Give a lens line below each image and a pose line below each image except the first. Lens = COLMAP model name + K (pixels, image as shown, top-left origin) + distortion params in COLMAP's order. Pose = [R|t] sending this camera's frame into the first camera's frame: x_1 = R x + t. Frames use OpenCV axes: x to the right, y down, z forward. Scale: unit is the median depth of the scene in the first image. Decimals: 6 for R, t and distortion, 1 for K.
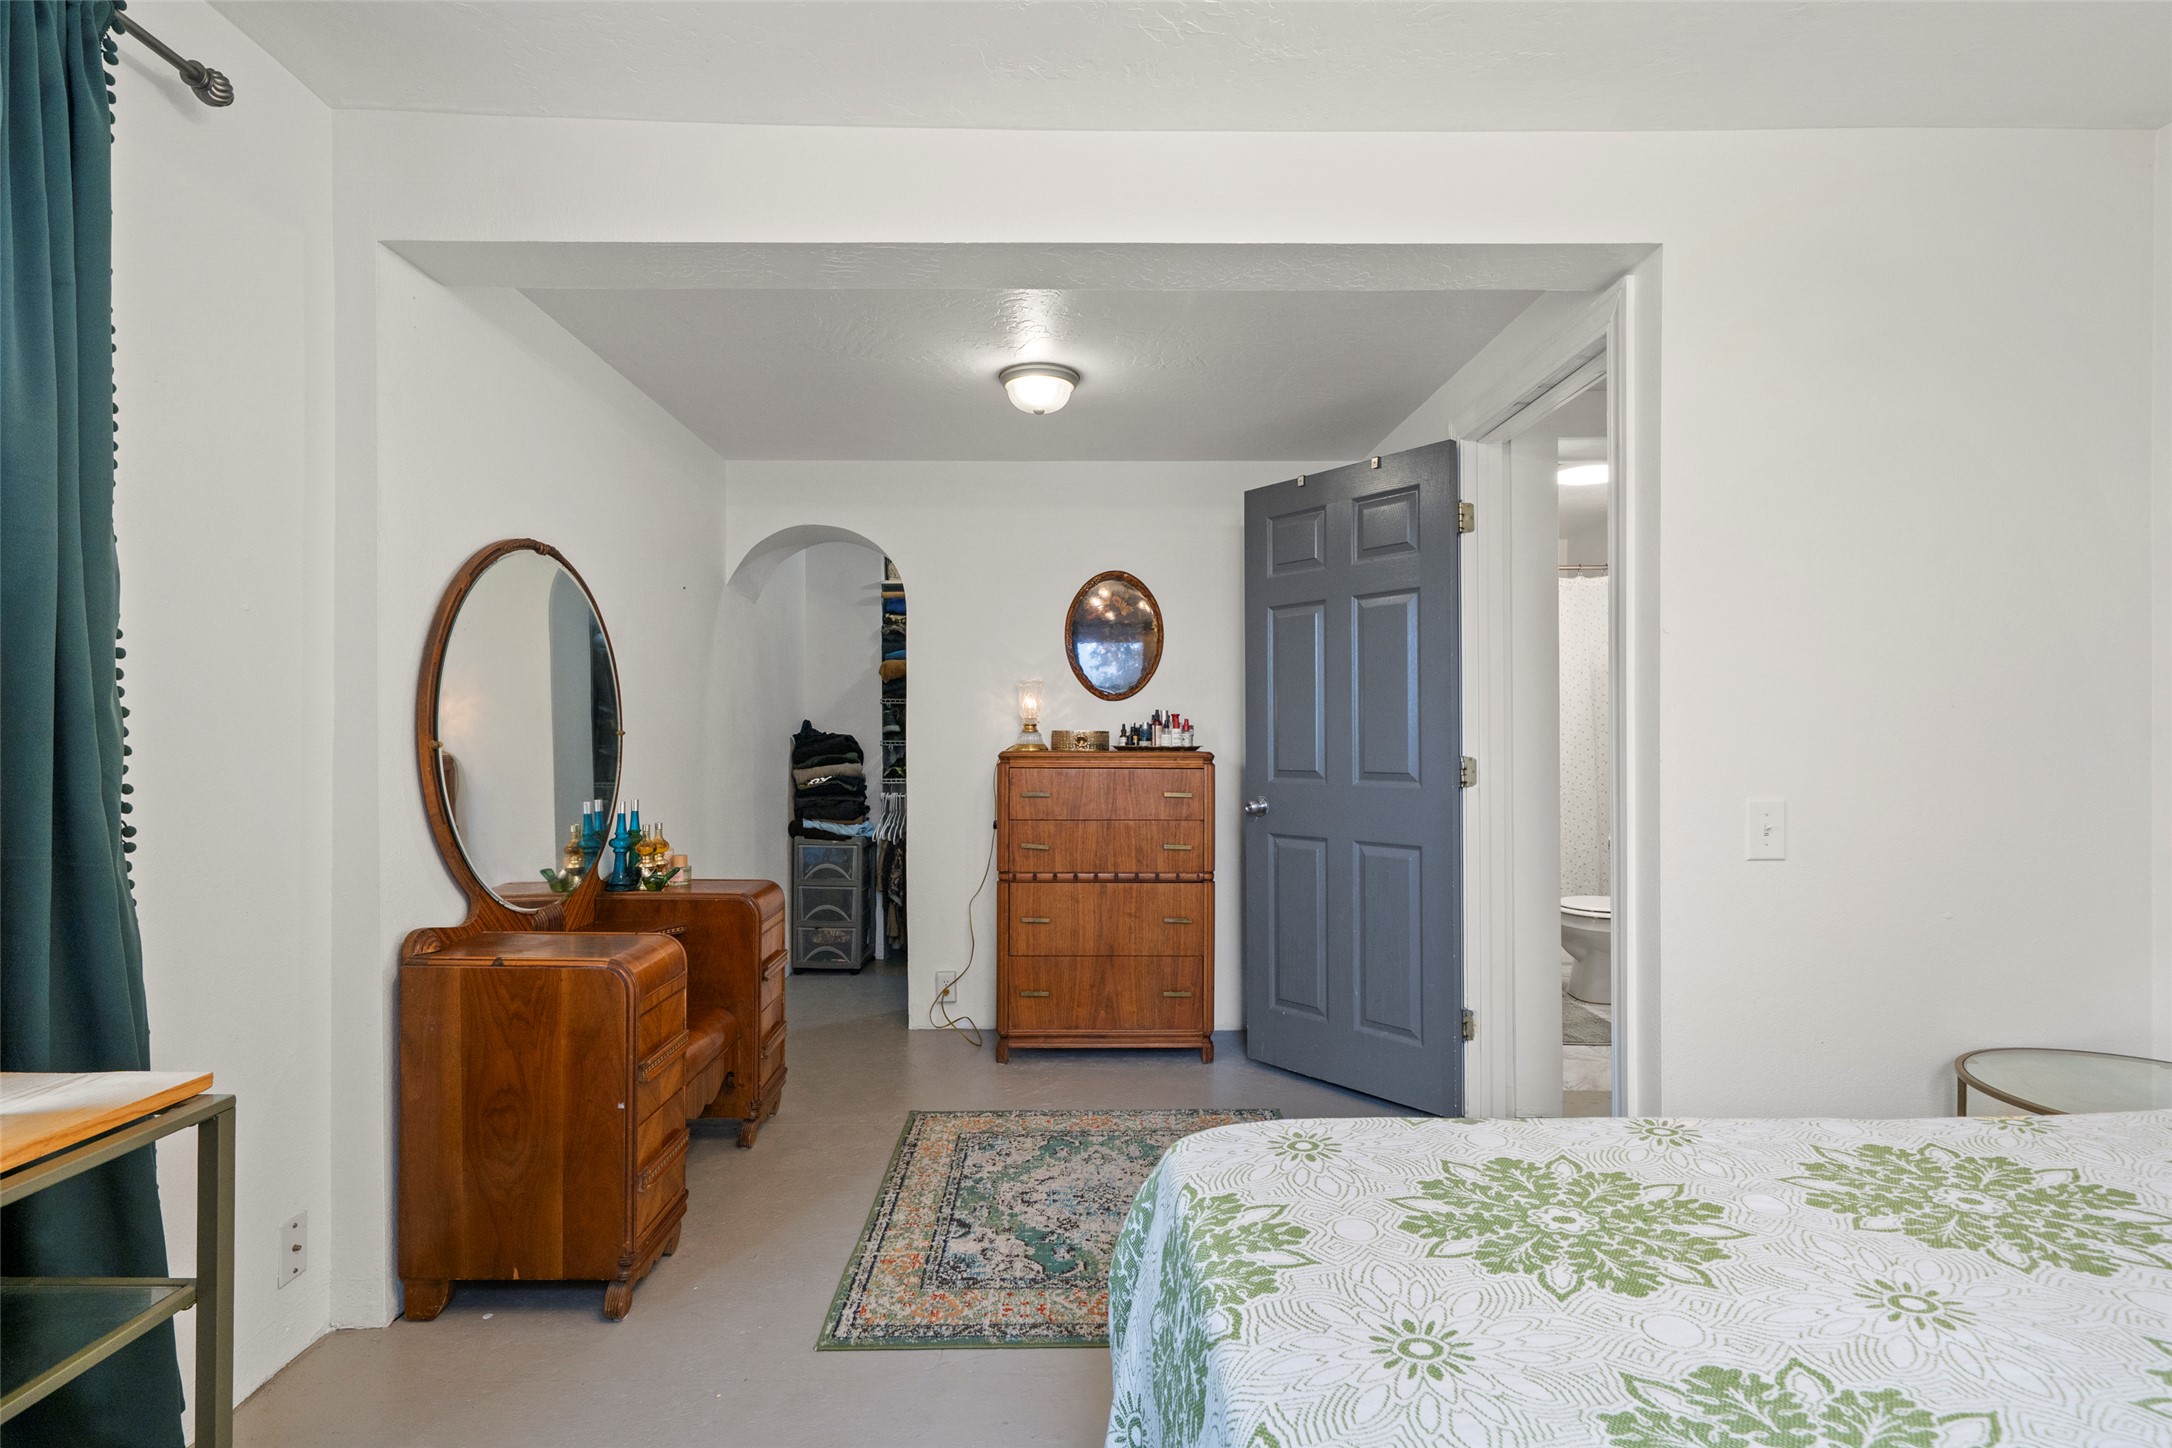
lens RADIAL K [[1023.1, 0, 1087.1], [0, 1023.1, 738.2], [0, 0, 1]] dist [0.000516, 0.000847]
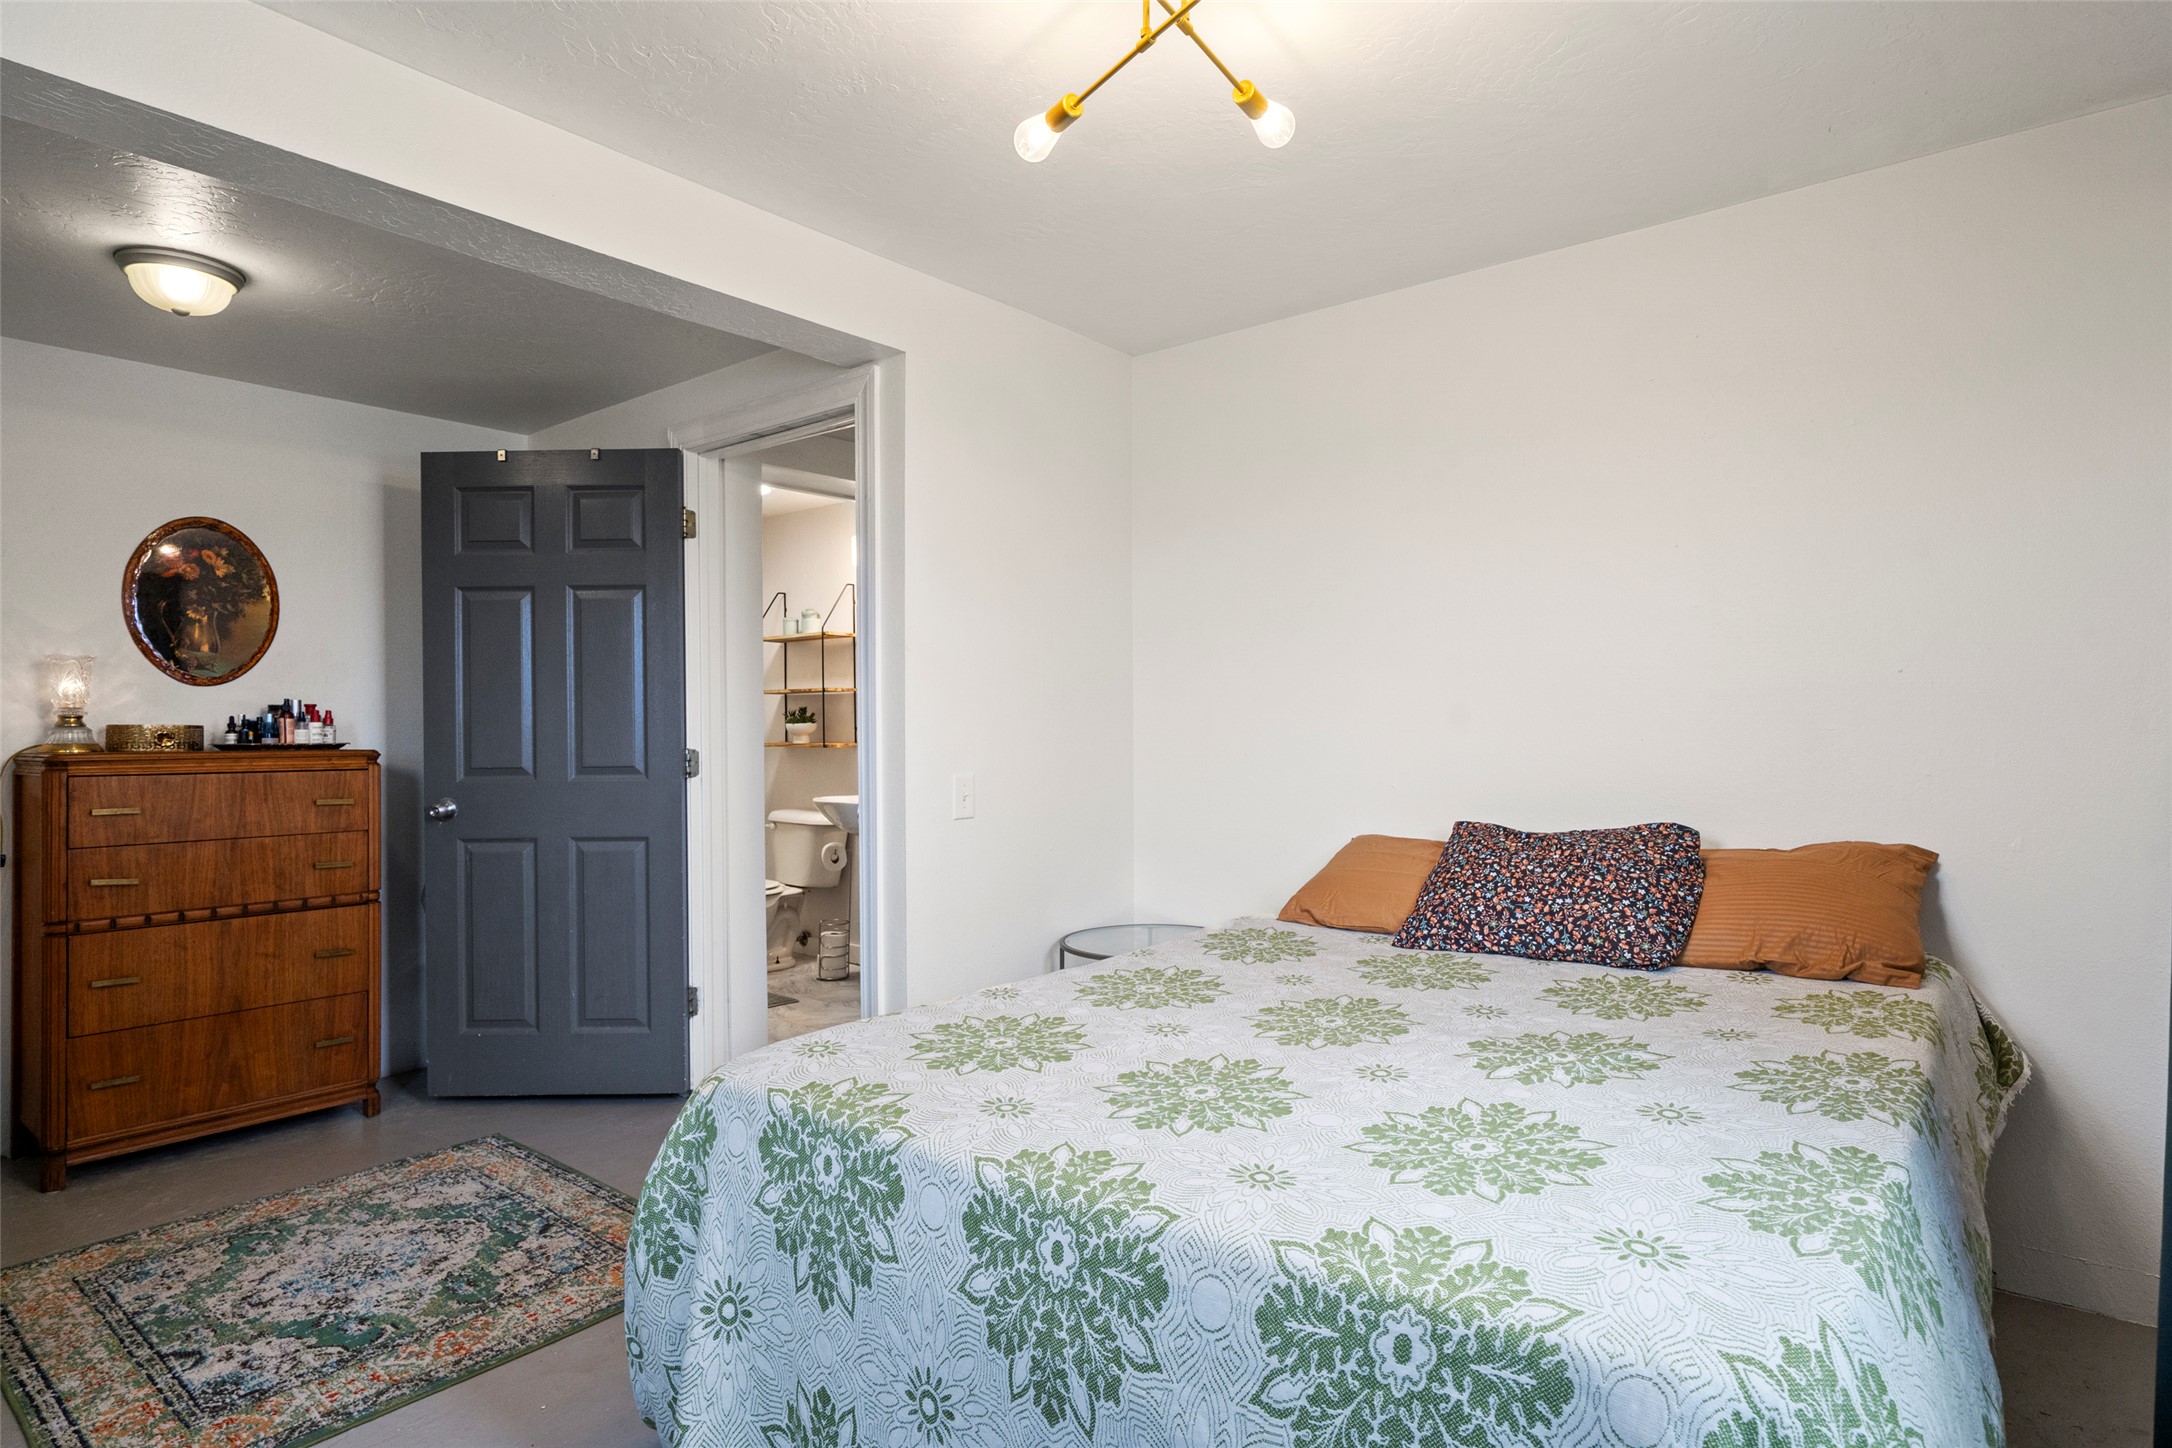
lens RADIAL K [[1094.7, 0, 1091.0], [0, 1094.7, 726.3], [0, 0, 1]] dist [0.002510, 0.000998]
pose [[0.651973, -0.002404, 0.758239, -0.195709], [0.006366, 0.999977, -0.002304, -0.000059], [-0.758216, 0.006330, 0.651973, -0.050425]]
